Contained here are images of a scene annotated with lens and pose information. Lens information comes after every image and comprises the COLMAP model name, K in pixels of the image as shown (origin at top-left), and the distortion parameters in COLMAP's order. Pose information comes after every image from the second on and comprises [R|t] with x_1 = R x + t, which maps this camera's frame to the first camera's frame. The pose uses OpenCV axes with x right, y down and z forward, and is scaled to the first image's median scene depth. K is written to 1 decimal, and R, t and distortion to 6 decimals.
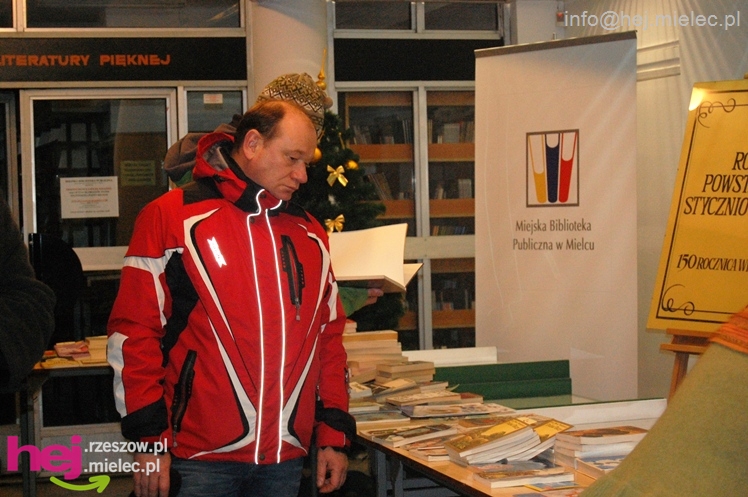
lens RADIAL K [[1612.0, 0, 371.6], [0, 1612.0, 249.0], [0, 0, 1]] dist [-0.017507, 0.000000]
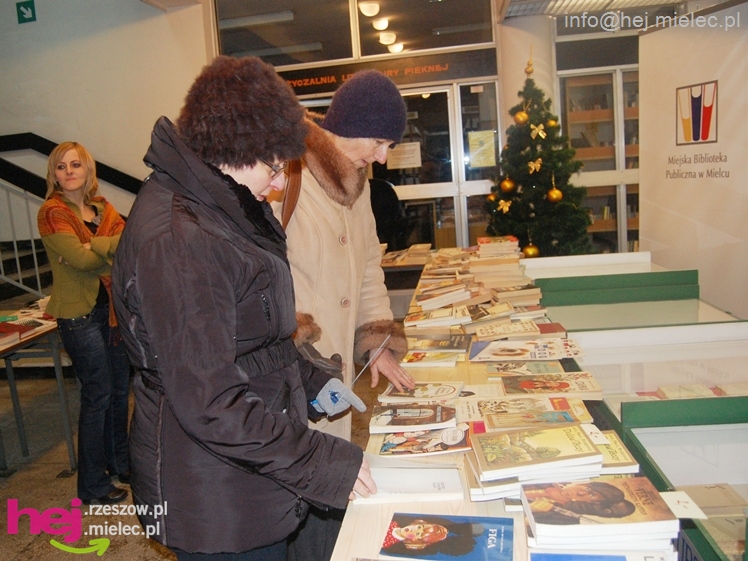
lens RADIAL K [[653.2, 0, 358.9], [0, 653.2, 266.1], [0, 0, 1]] dist [-0.062673, 0.001885]
pose [[0.901186, 0.015037, -0.433173, 0.084248], [0.043254, 0.991289, 0.124397, -0.004619], [0.431270, -0.130841, 0.892685, 0.378649]]
